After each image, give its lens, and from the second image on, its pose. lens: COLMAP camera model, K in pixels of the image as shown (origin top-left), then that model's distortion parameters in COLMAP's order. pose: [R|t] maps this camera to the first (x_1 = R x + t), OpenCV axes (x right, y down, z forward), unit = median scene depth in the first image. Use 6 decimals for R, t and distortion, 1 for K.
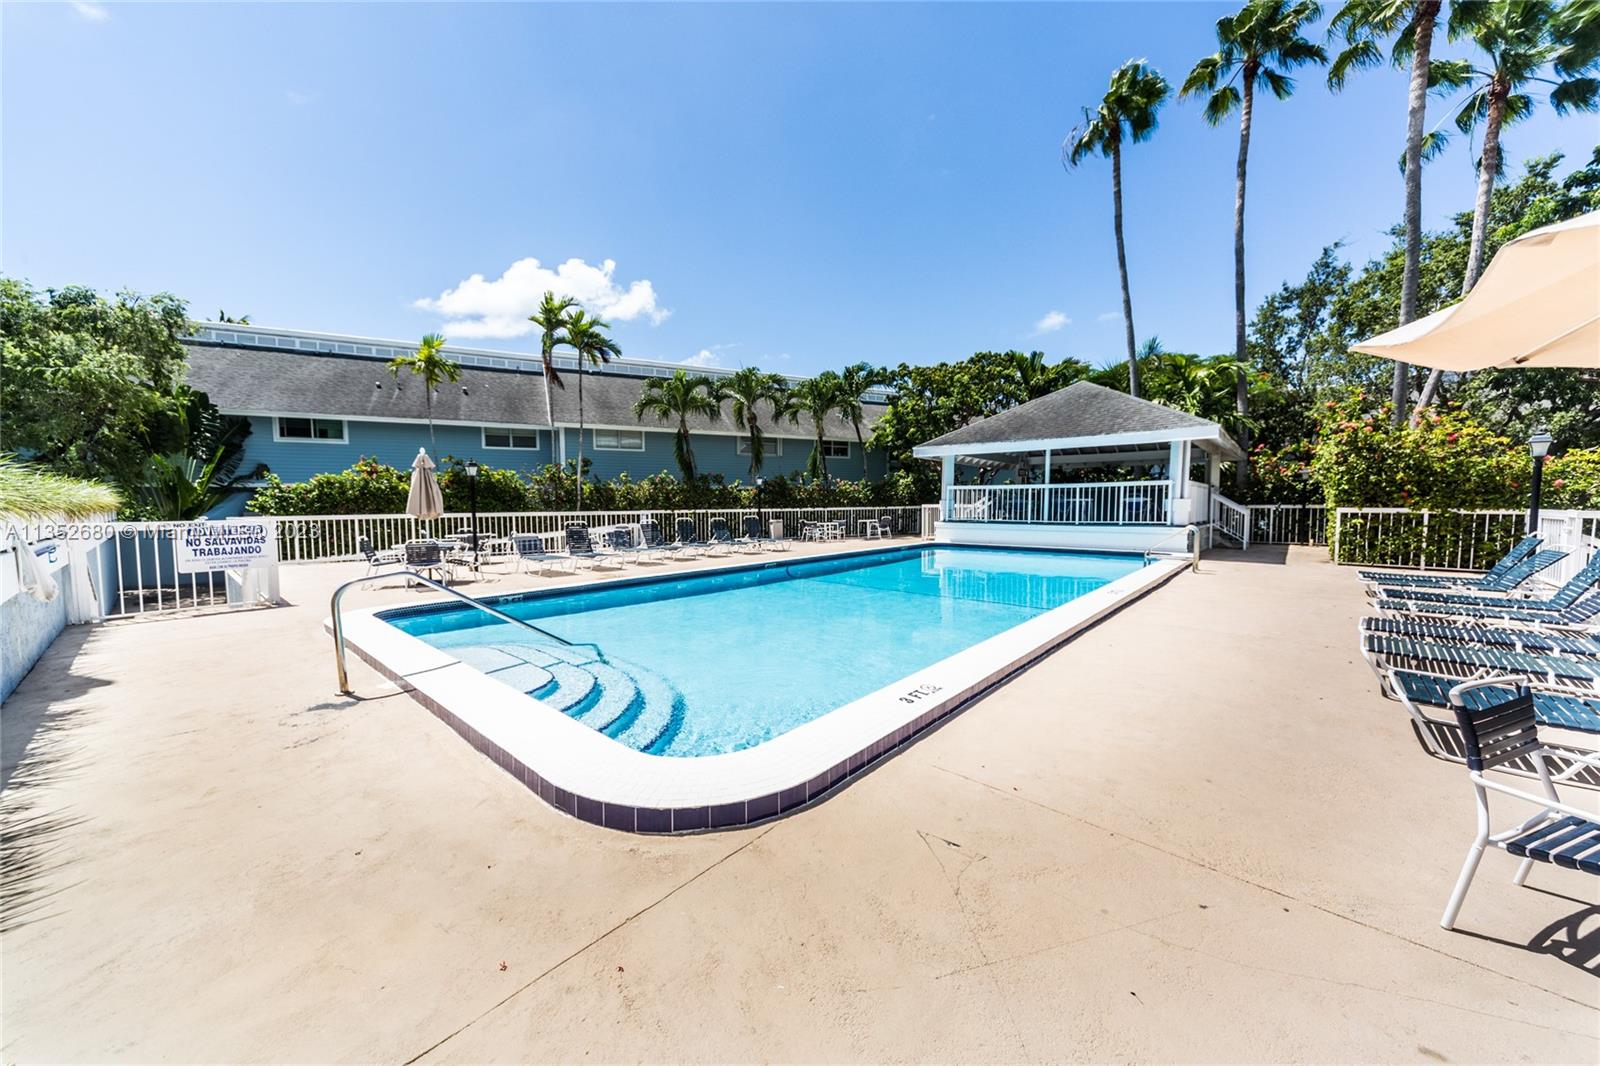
lens RADIAL K [[556.1, 0, 807.8], [0, 556.1, 536.2], [0, 0, 1]] dist [0.008200, 0.000262]
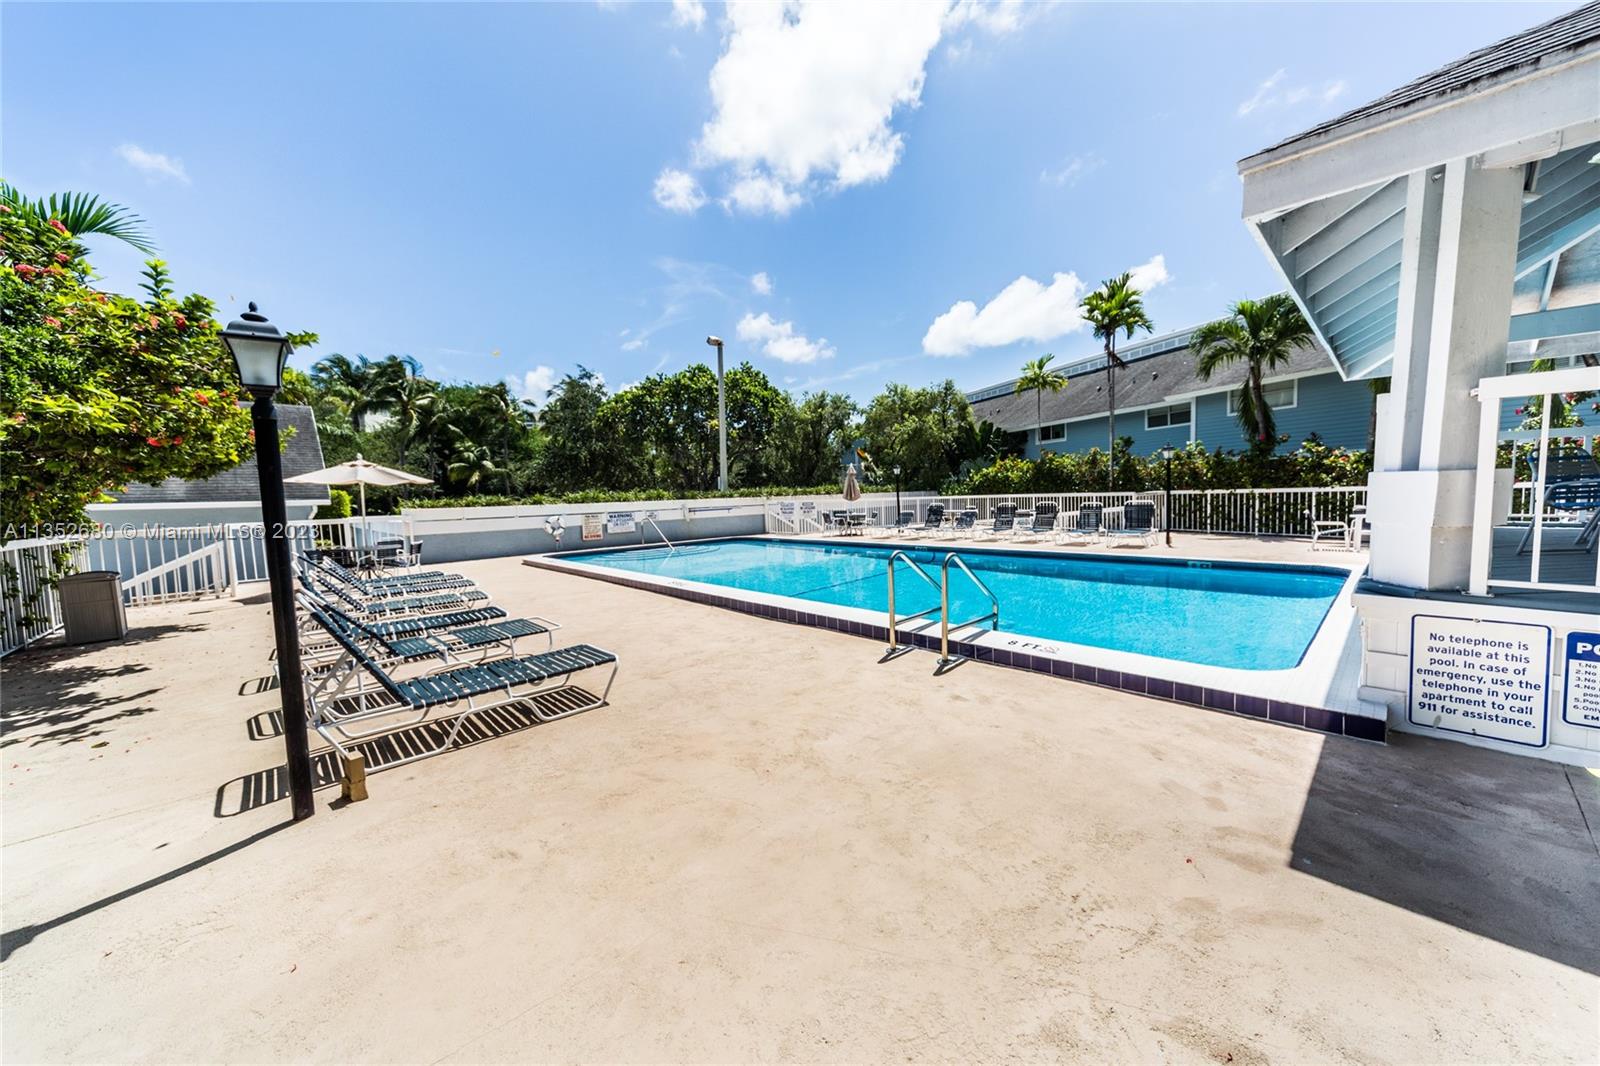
lens RADIAL K [[558.1, 0, 803.0], [0, 558.1, 533.7], [0, 0, 1]] dist [0.005761, -0.000035]
pose [[-0.104907, 0.078949, -0.991343, 0.629955], [-0.025877, 0.996290, 0.082081, -0.036384], [0.994145, 0.034263, -0.102475, 0.529312]]
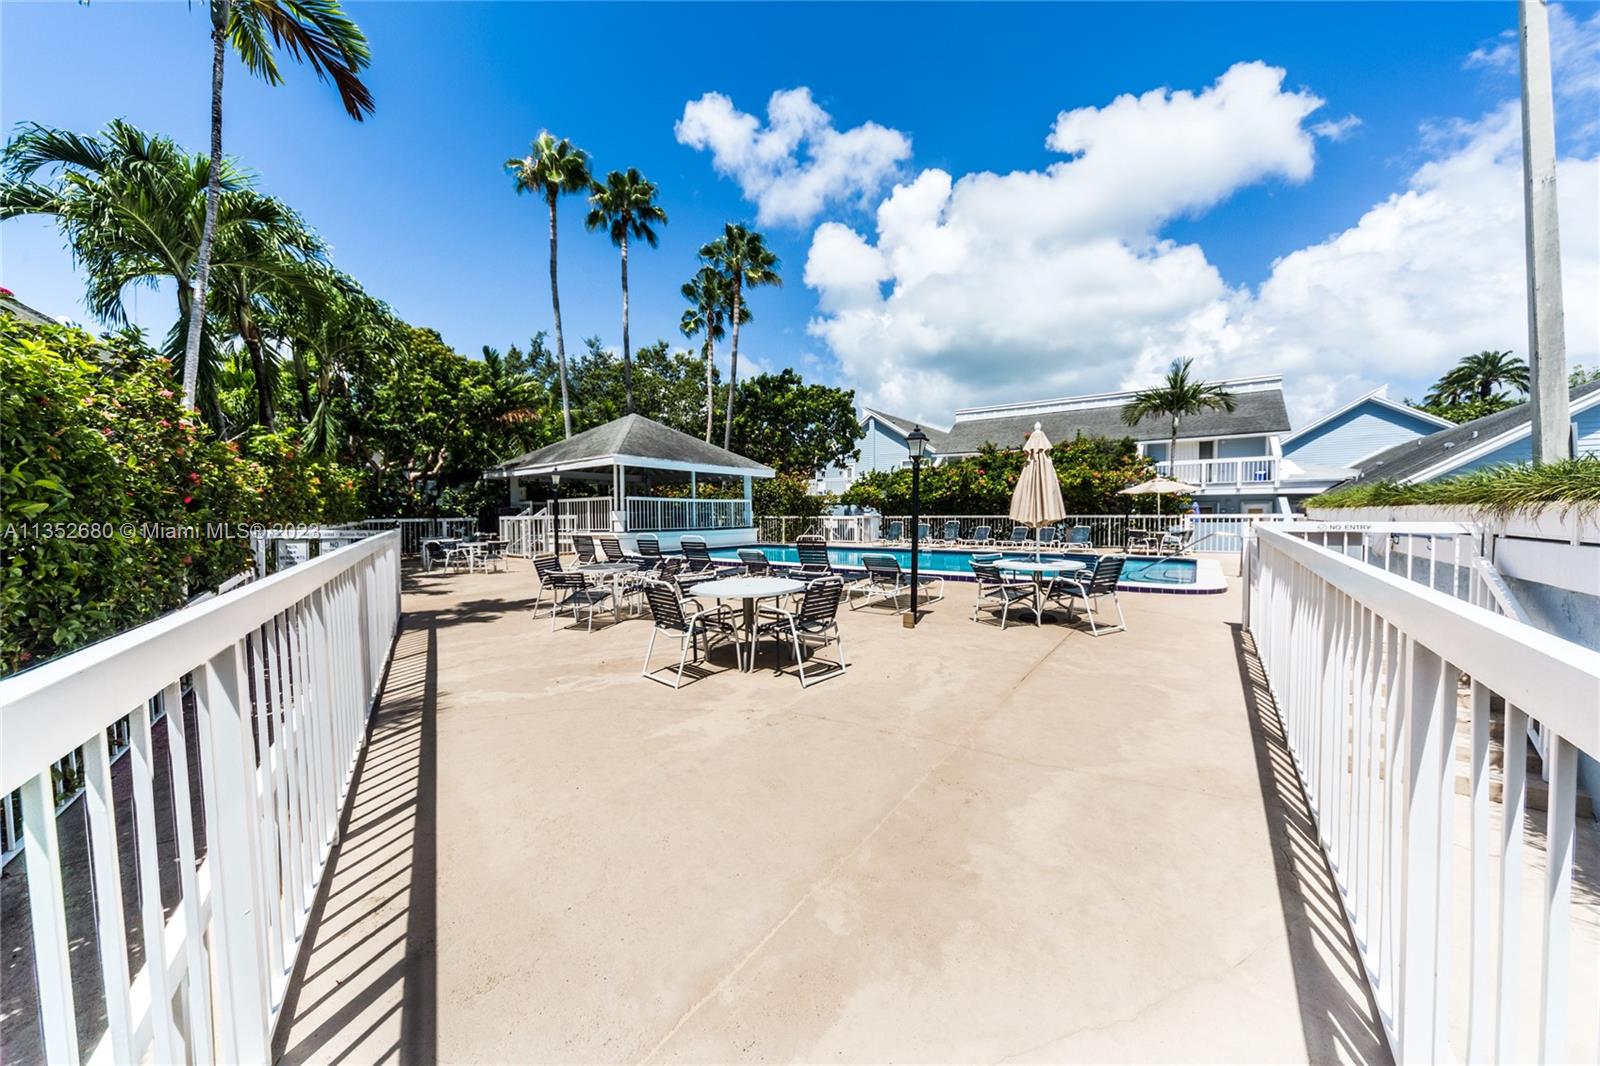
lens RADIAL K [[558.1, 0, 803.0], [0, 558.1, 533.7], [0, 0, 1]] dist [0.005761, -0.000035]
pose [[-0.100774, -0.033904, 0.994331, -0.678424], [0.070569, 0.996658, 0.041136, -0.037673], [-0.992403, 0.074314, -0.098045, 0.687544]]
